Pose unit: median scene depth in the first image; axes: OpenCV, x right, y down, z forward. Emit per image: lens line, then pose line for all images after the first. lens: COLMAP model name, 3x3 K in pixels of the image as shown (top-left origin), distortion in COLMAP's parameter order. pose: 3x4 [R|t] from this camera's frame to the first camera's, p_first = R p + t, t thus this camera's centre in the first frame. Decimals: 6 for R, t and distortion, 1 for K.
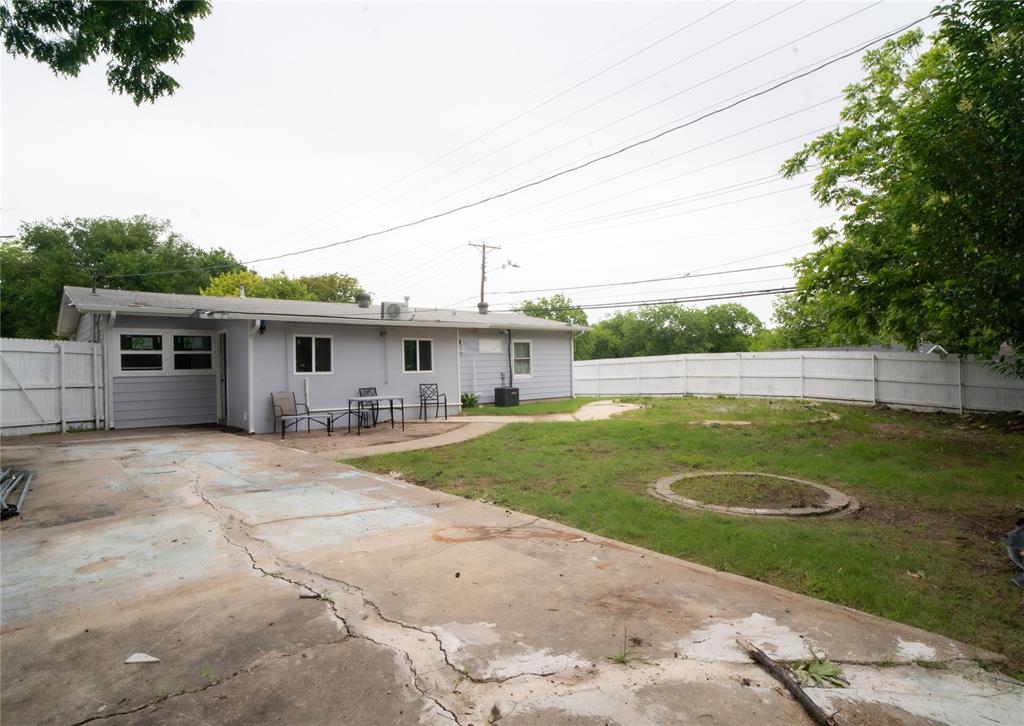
lens RADIAL K [[566.3, 0, 512.0], [0, 566.3, 363.0], [0, 0, 1]] dist [0.003333, 0.000832]
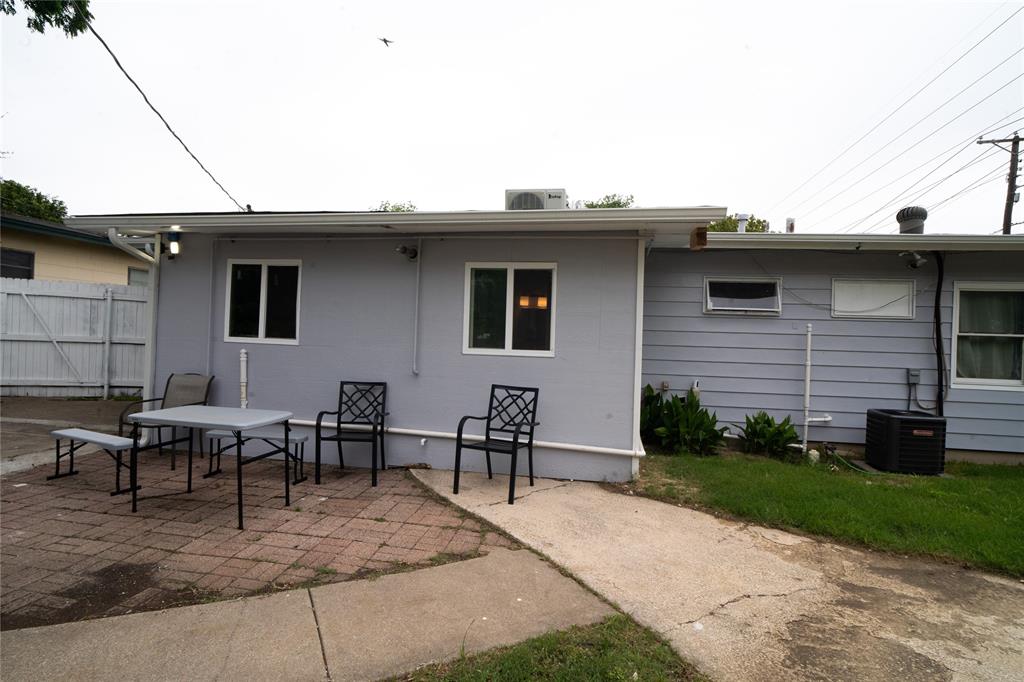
lens RADIAL K [[539.1, 0, 512.0], [0, 539.1, 341.0], [0, 0, 1]] dist [-0.052286, 0.028854]
pose [[0.637701, 0.045016, -0.768967, 0.125589], [-0.039945, 0.998880, 0.025349, -0.001025], [0.769247, 0.014552, 0.638785, 0.849600]]
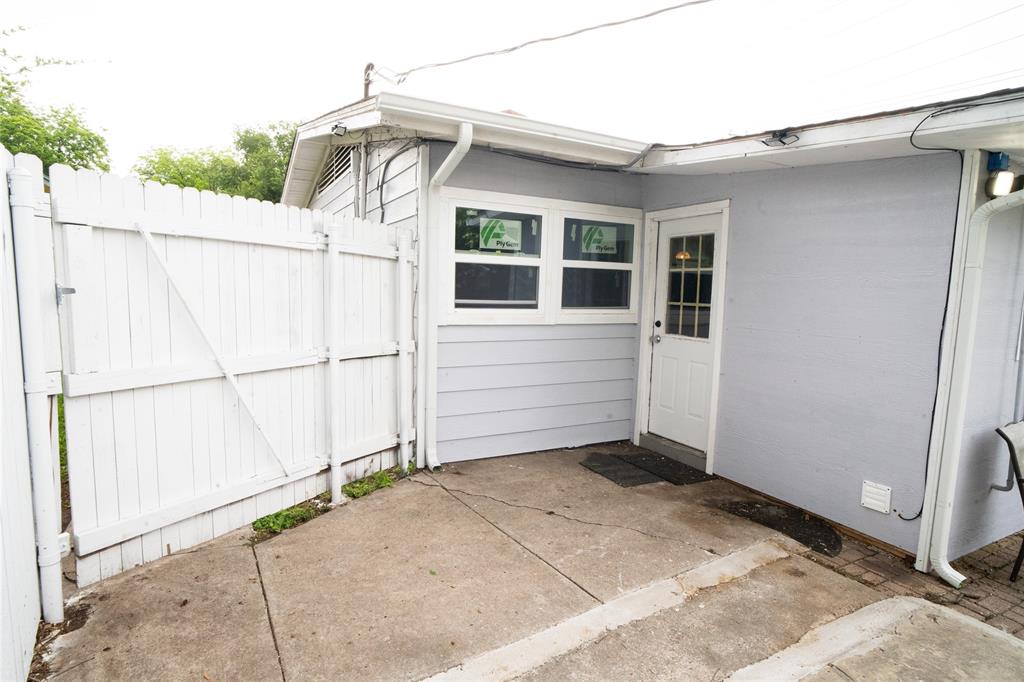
lens RADIAL K [[539.1, 0, 512.0], [0, 539.1, 341.0], [0, 0, 1]] dist [-0.052286, 0.028854]
pose [[0.970742, 0.079188, -0.226691, -0.555795], [-0.052523, 0.991220, 0.121341, -0.008984], [0.234310, -0.105884, 0.966379, 0.650139]]
